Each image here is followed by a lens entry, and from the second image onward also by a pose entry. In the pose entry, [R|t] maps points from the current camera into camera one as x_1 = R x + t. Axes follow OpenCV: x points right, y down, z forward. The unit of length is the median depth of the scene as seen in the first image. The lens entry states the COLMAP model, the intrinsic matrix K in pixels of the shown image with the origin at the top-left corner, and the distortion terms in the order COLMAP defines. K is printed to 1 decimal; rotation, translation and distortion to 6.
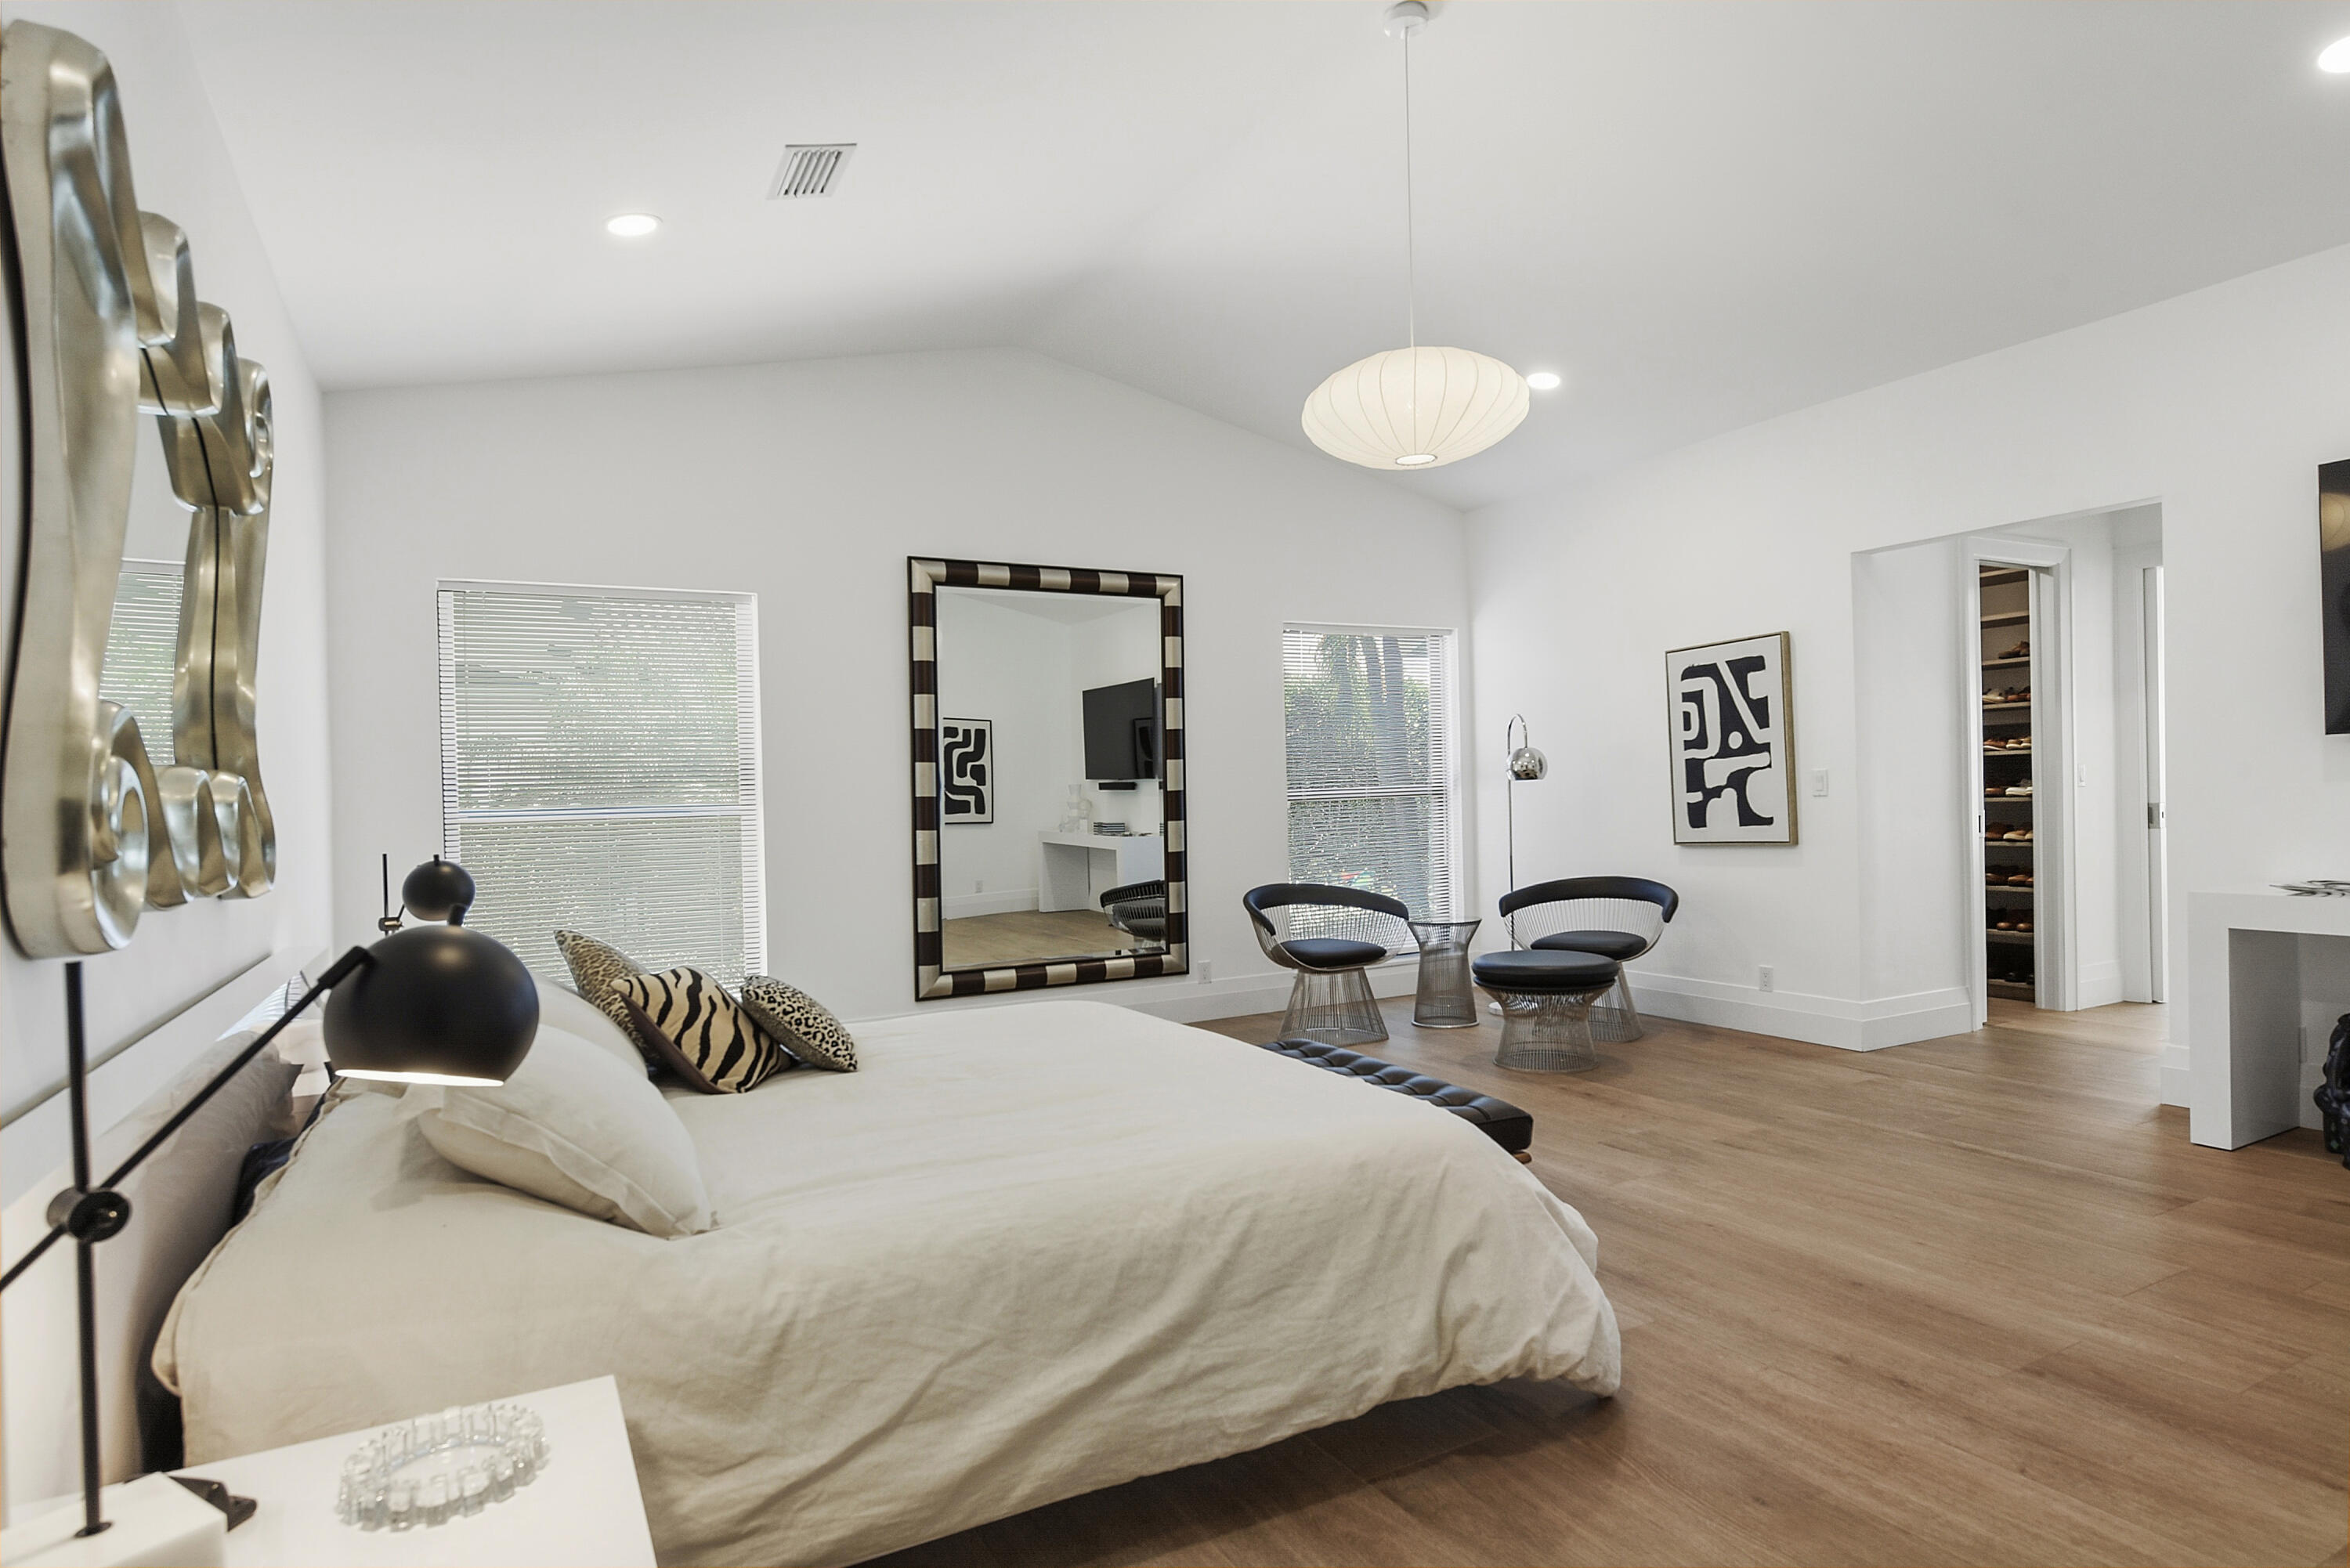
lens RADIAL K [[1288.6, 0, 1181.0], [0, 1288.6, 809.8], [0, 0, 1]] dist [-0.003896, -0.002922]
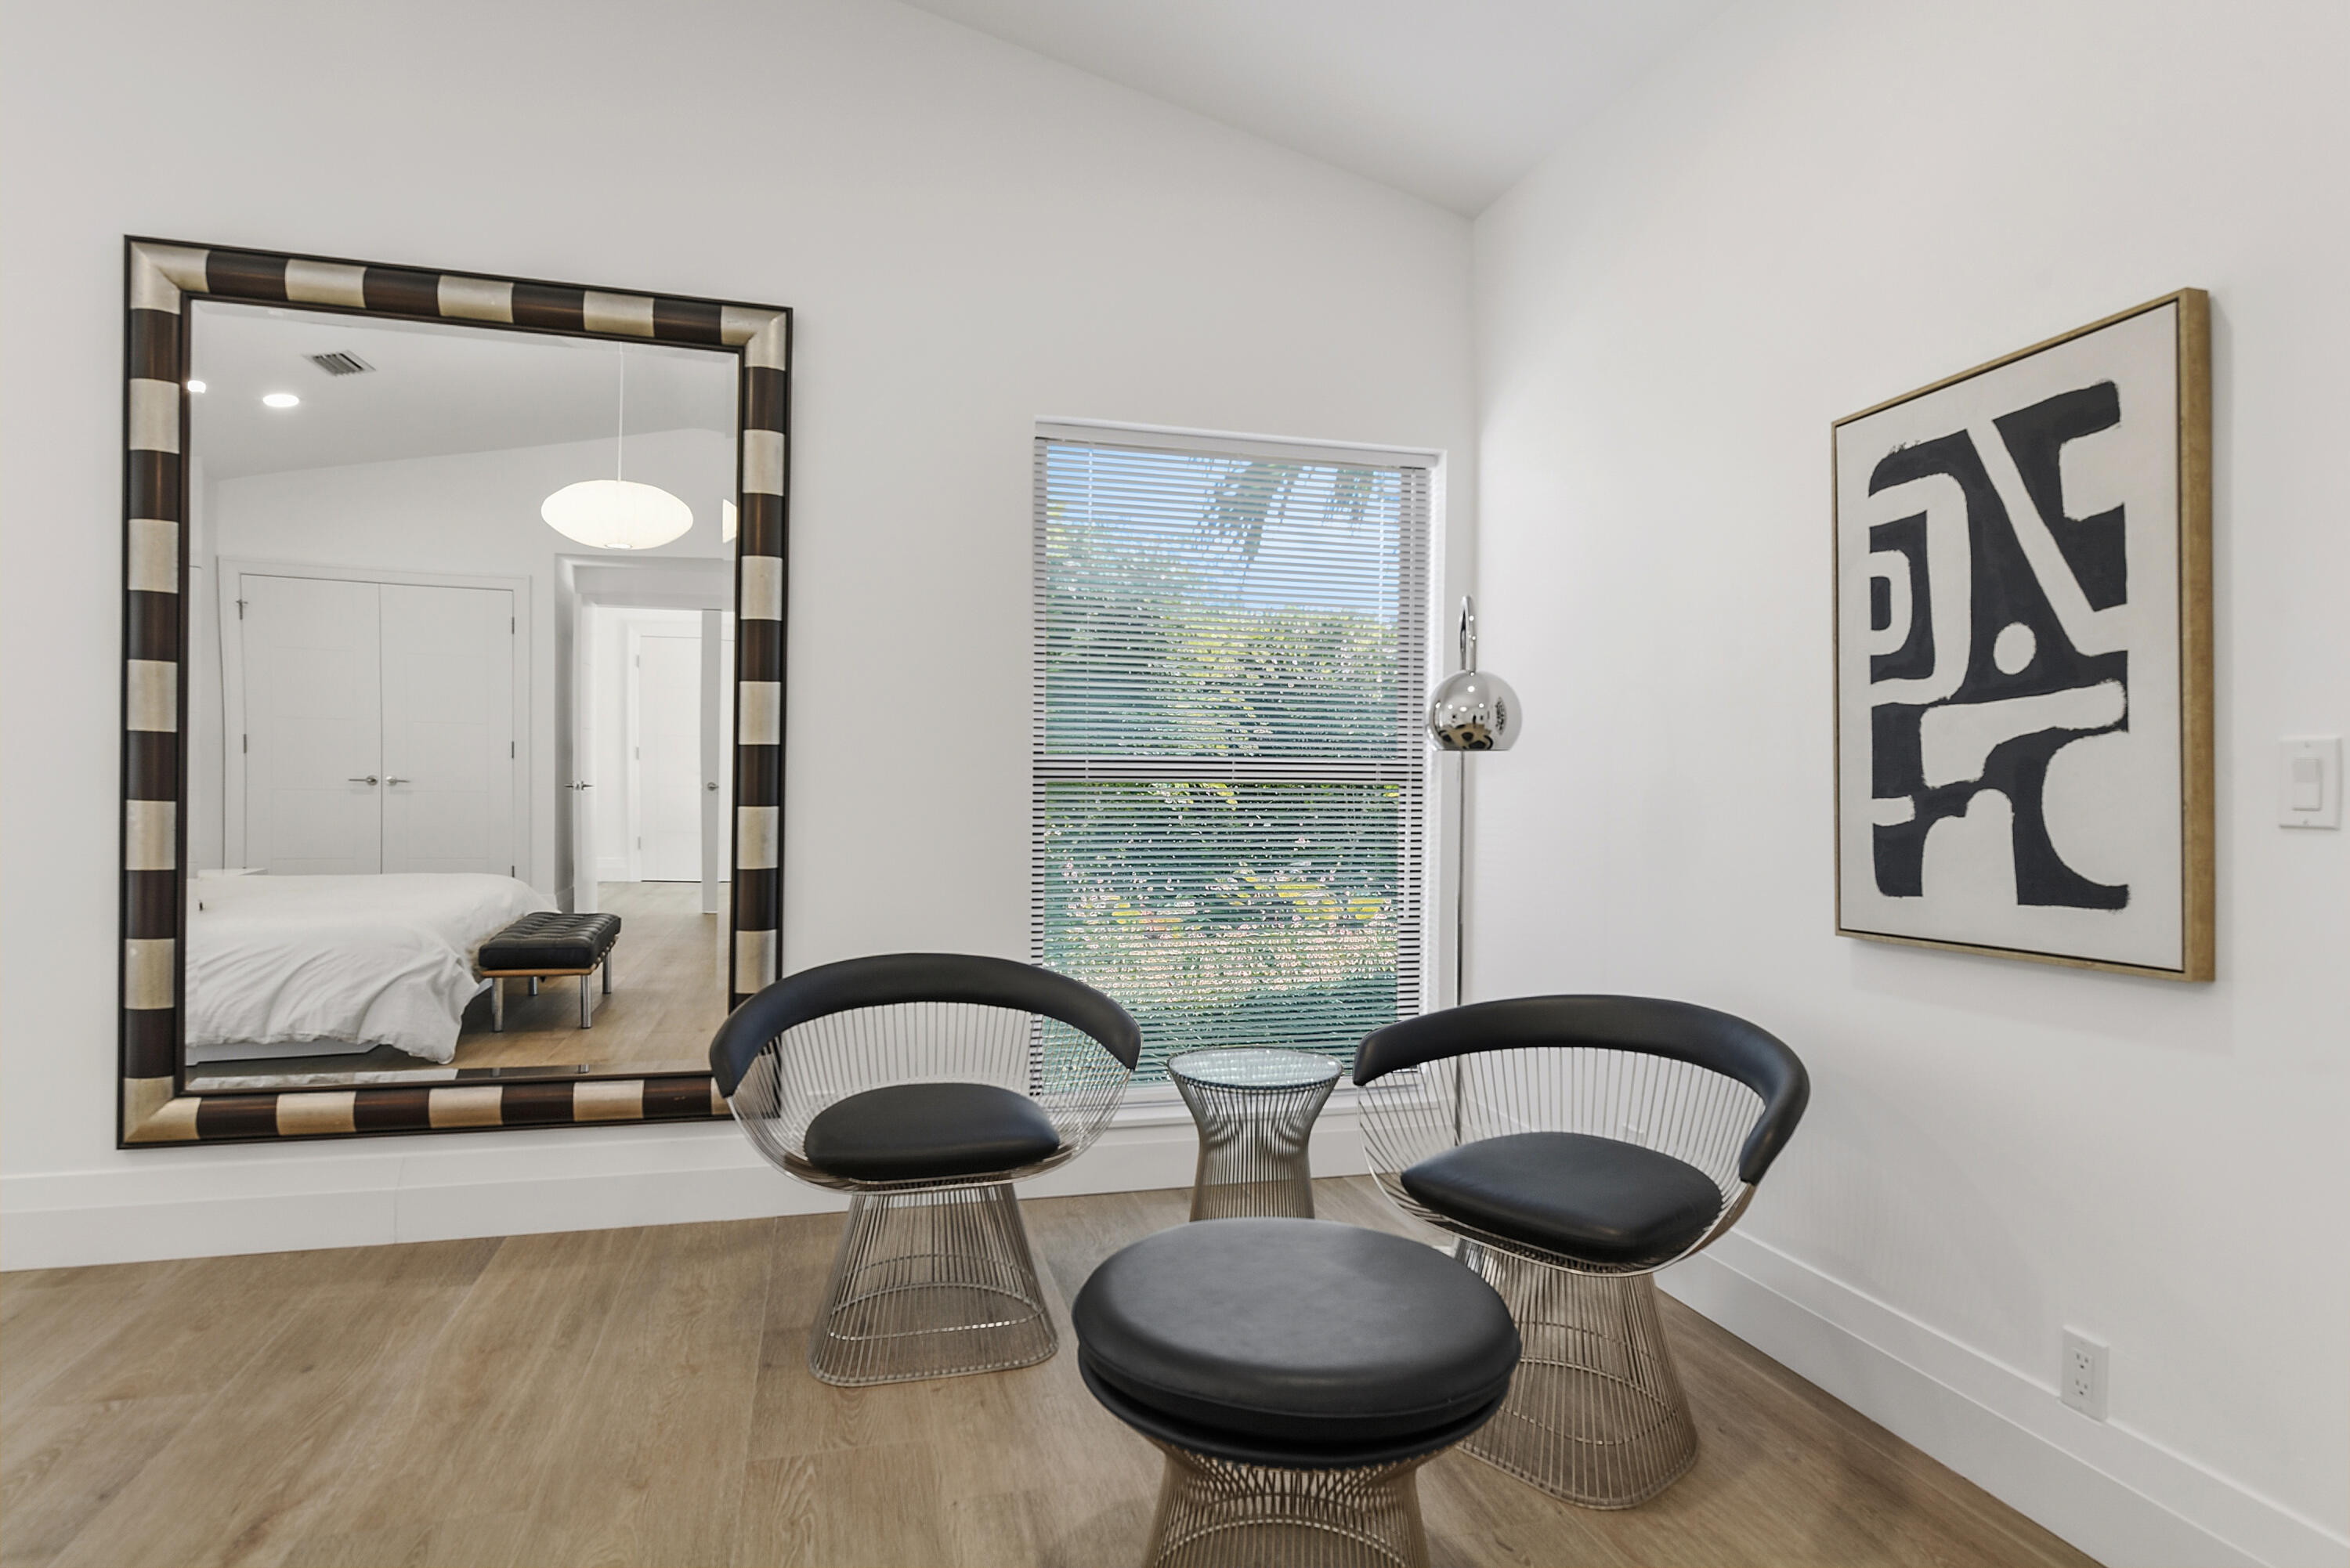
lens RADIAL K [[1294.9, 0, 1179.1], [0, 1294.9, 778.9], [0, 0, 1]] dist [-0.005548, -0.001605]
pose [[0.972584, 0.044546, -0.228246, 0.290697], [-0.047184, 0.998868, -0.006110, -0.007356], [0.227715, 0.016712, 0.973584, 0.609148]]
